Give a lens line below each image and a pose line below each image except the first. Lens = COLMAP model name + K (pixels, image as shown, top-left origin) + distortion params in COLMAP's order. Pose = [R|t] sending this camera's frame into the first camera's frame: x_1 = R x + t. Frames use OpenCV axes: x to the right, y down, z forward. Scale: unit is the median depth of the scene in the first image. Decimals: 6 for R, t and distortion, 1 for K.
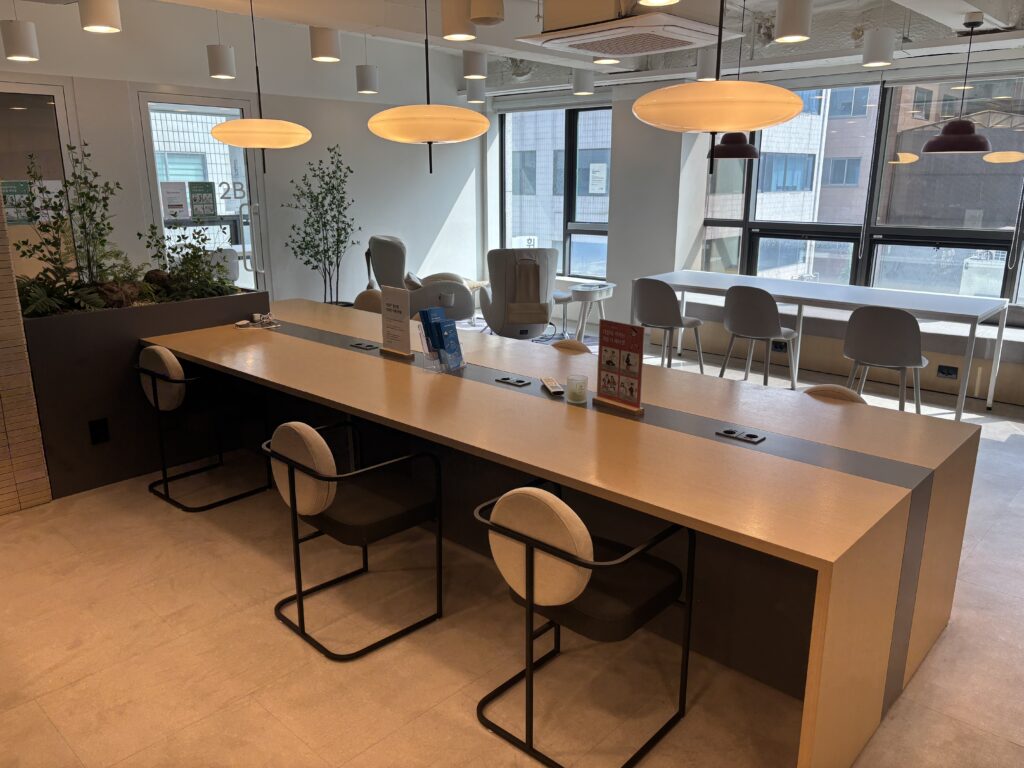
lens RADIAL K [[765.5, 0, 506.0], [0, 765.5, 377.9], [0, 0, 1]] dist [0.037940, -0.048347]
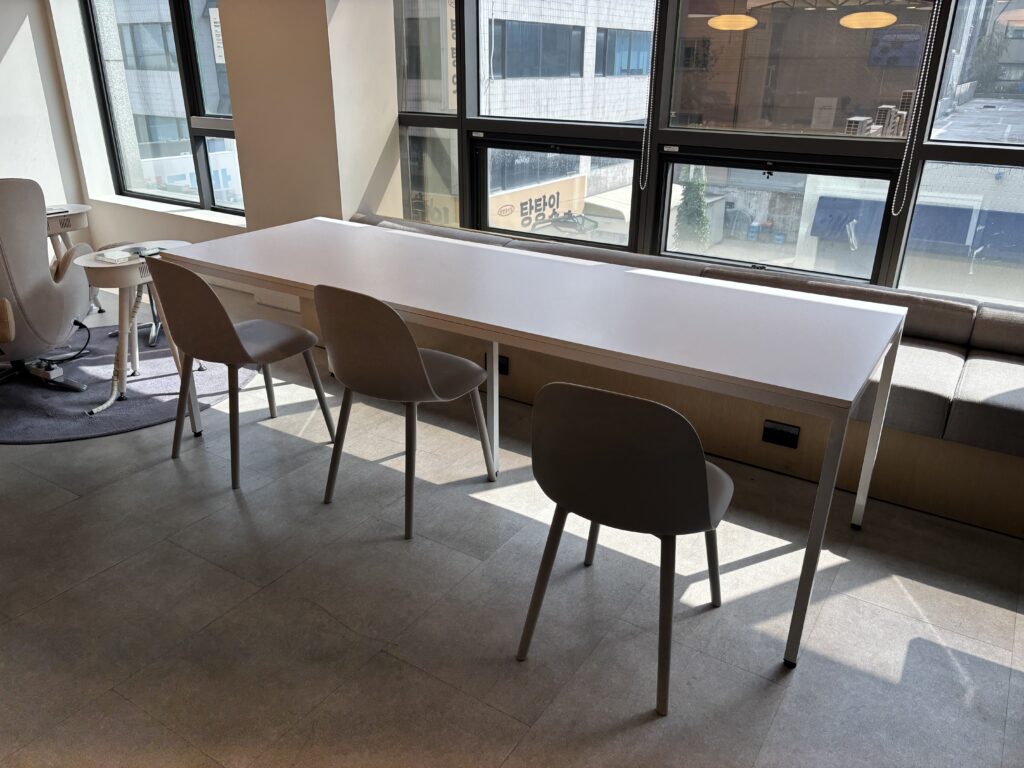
lens RADIAL K [[765.5, 0, 511.0], [0, 765.5, 392.5], [0, 0, 1]] dist [0.037940, -0.048347]
pose [[0.983981, -0.060858, 0.167565, 0.266750], [0.034645, 0.987286, 0.155130, -0.100518], [-0.174876, -0.146840, 0.973579, 0.459061]]
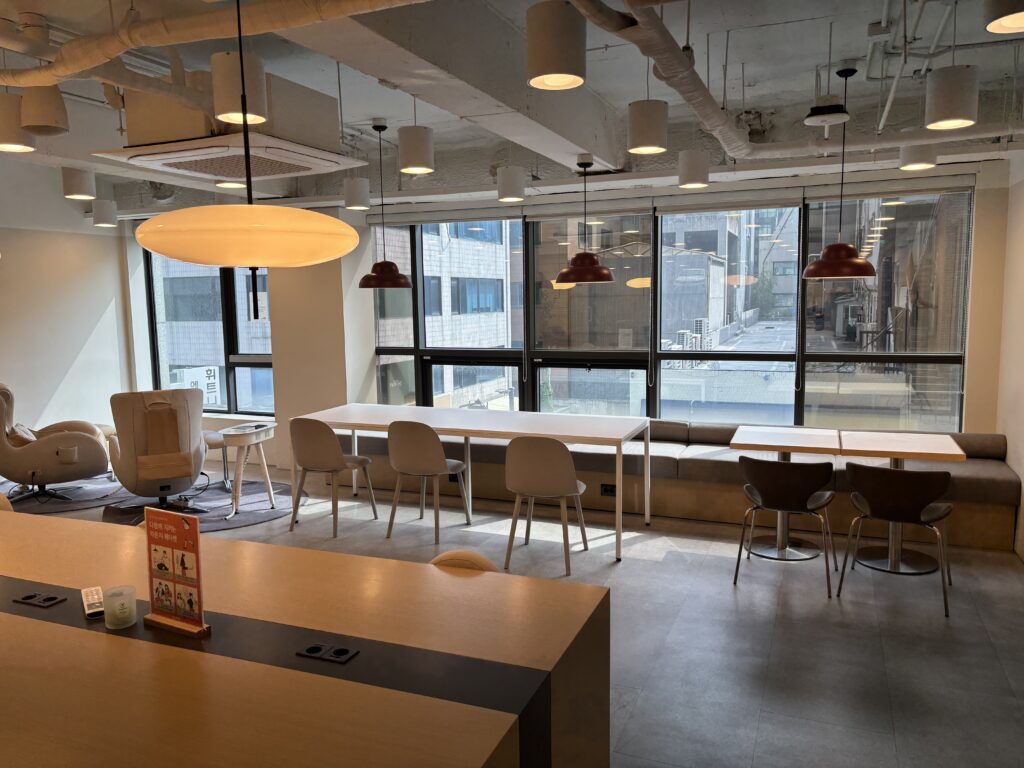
lens RADIAL K [[765.5, 0, 514.2], [0, 765.5, 382.7], [0, 0, 1]] dist [0.037940, -0.048347]
pose [[0.930241, -0.052431, 0.363183, 0.079096], [0.105300, 0.986255, -0.127329, -0.026537], [-0.351515, 0.156690, 0.922976, 0.070769]]
